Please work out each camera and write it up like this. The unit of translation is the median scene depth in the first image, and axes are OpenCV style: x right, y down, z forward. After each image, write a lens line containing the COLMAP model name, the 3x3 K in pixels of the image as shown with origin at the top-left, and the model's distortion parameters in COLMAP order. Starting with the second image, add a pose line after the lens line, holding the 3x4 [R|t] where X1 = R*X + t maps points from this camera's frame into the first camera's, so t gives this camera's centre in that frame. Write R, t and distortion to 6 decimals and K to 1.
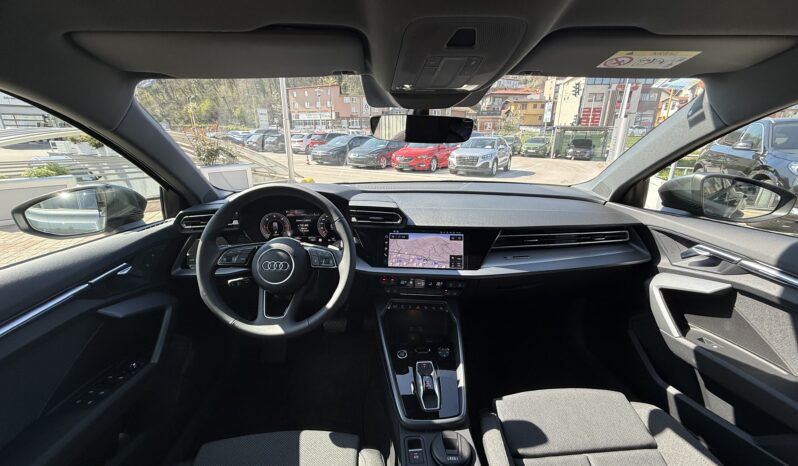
lens RADIAL K [[319.0, 0, 399.0], [0, 319.0, 233.0], [0, 0, 1]] dist [0.000140, 0.000027]
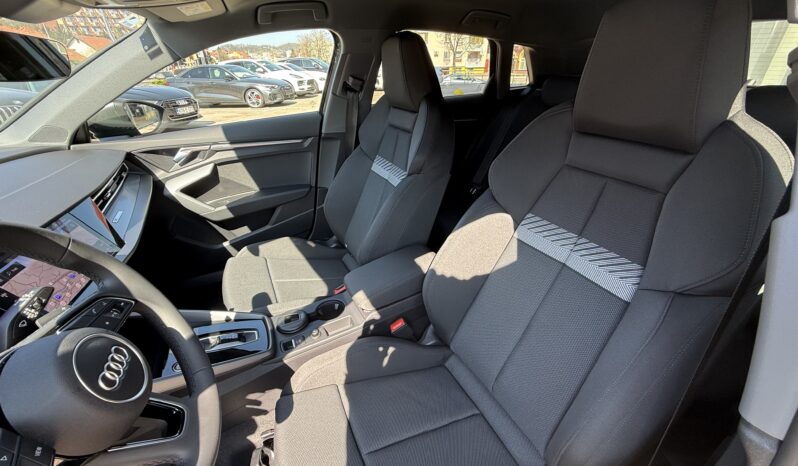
lens RADIAL K [[319.0, 0, 399.0], [0, 319.0, 233.0], [0, 0, 1]] dist [0.000140, 0.000027]
pose [[-0.380884, -0.435933, 0.815408, -0.860082], [0.281833, 0.785180, 0.551419, -0.201611], [-0.880623, 0.439836, -0.176202, 0.631028]]
